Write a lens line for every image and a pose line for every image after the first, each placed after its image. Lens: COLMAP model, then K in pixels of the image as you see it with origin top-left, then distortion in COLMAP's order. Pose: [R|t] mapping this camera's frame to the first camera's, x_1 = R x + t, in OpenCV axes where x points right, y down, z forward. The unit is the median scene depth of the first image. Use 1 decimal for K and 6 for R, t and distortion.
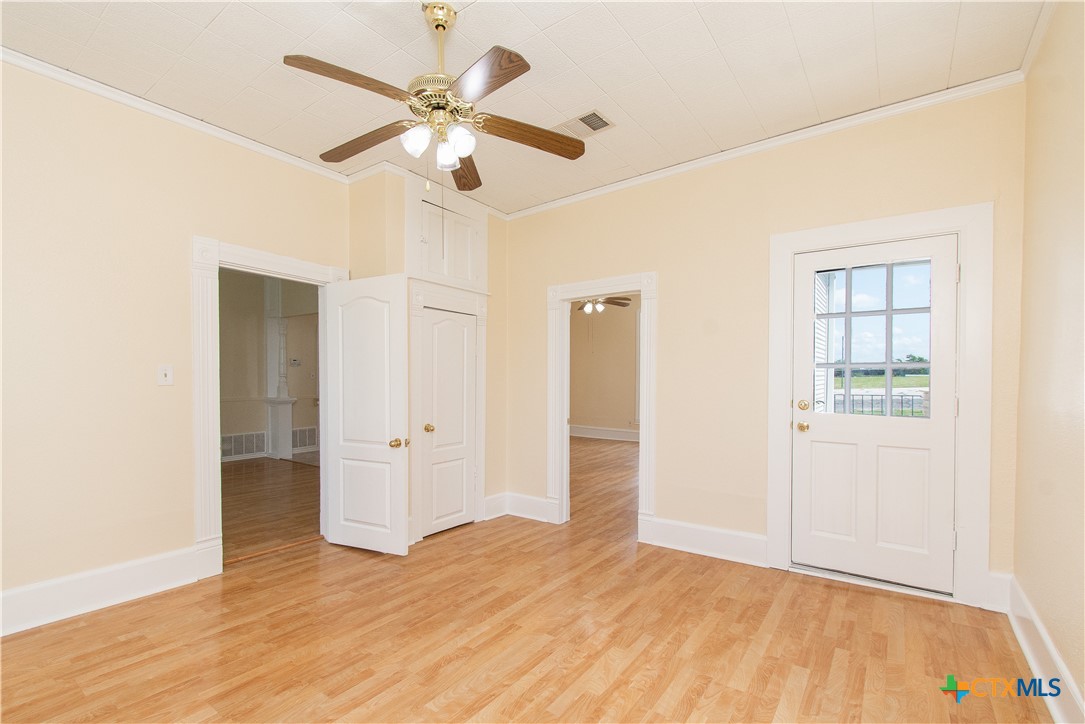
lens RADIAL K [[486.7, 0, 542.5], [0, 486.7, 362.0], [0, 0, 1]] dist [0.001859, -0.005146]
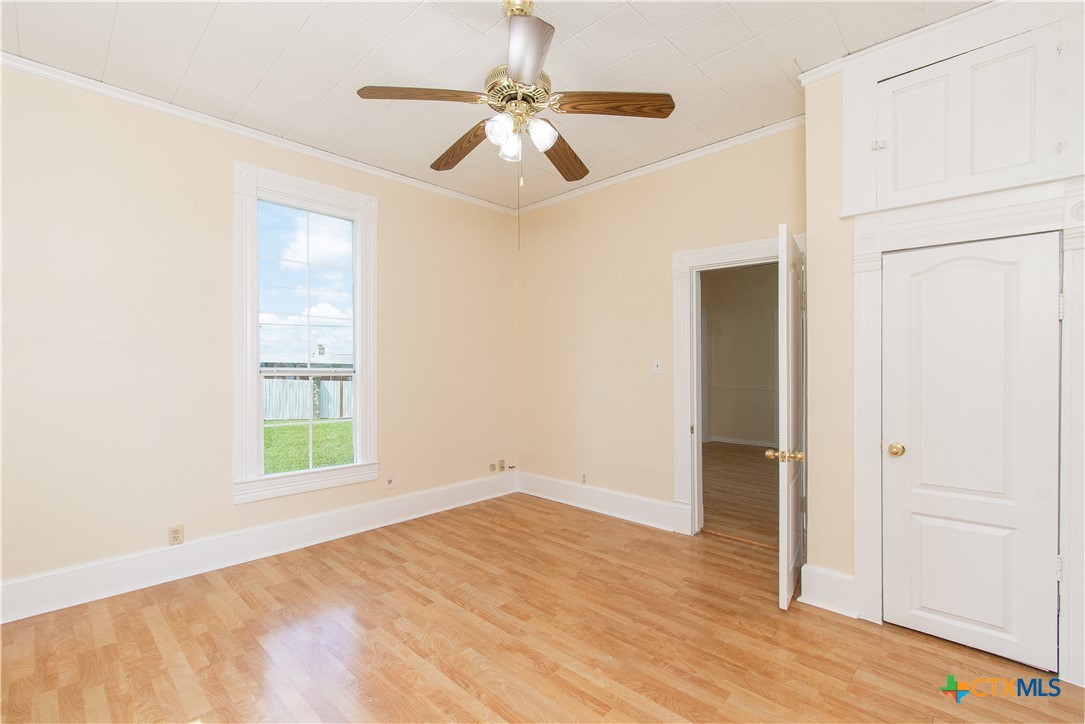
lens RADIAL K [[485.5, 0, 542.5], [0, 485.5, 362.0], [0, 0, 1]] dist [0.021224, -0.023416]
pose [[-0.141300, -0.014751, -0.989857, 0.625615], [0.034209, 0.999219, -0.019774, 0.034198], [0.989376, -0.036656, -0.140685, 0.943494]]
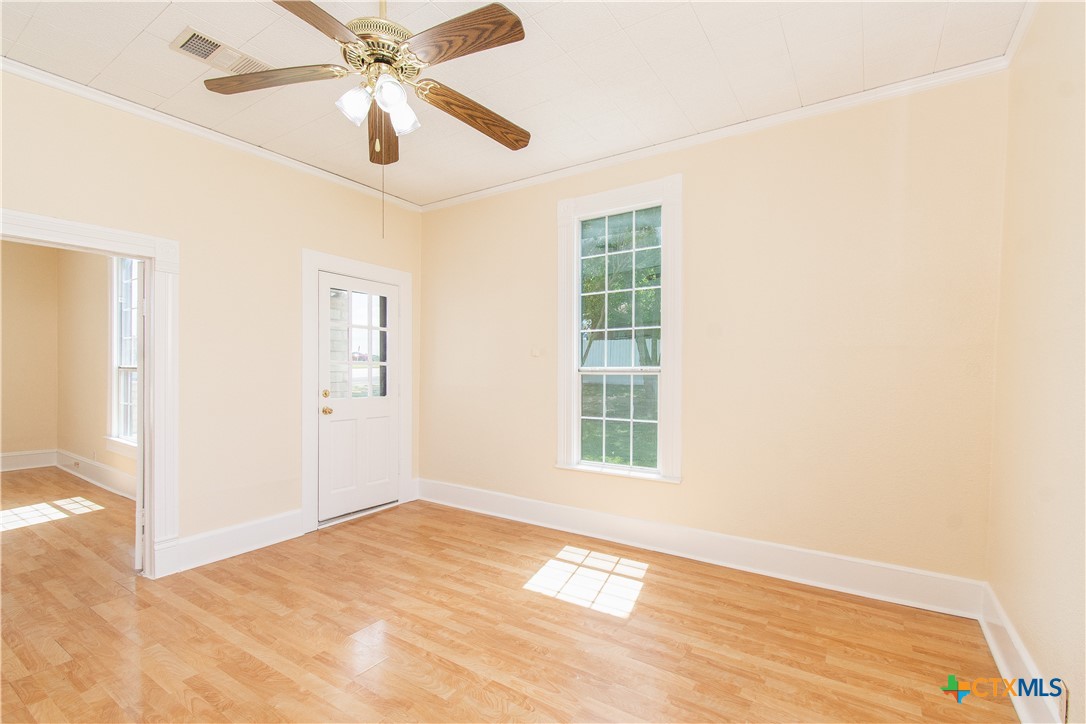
lens RADIAL K [[476.8, 0, 545.3], [0, 476.8, 381.3], [0, 0, 1]] dist [-0.001292, -0.000294]
pose [[-0.051228, -0.018841, 0.998509, -0.847087], [-0.039583, 0.999075, 0.016821, 0.017036], [-0.997902, -0.038662, -0.051927, 0.603411]]
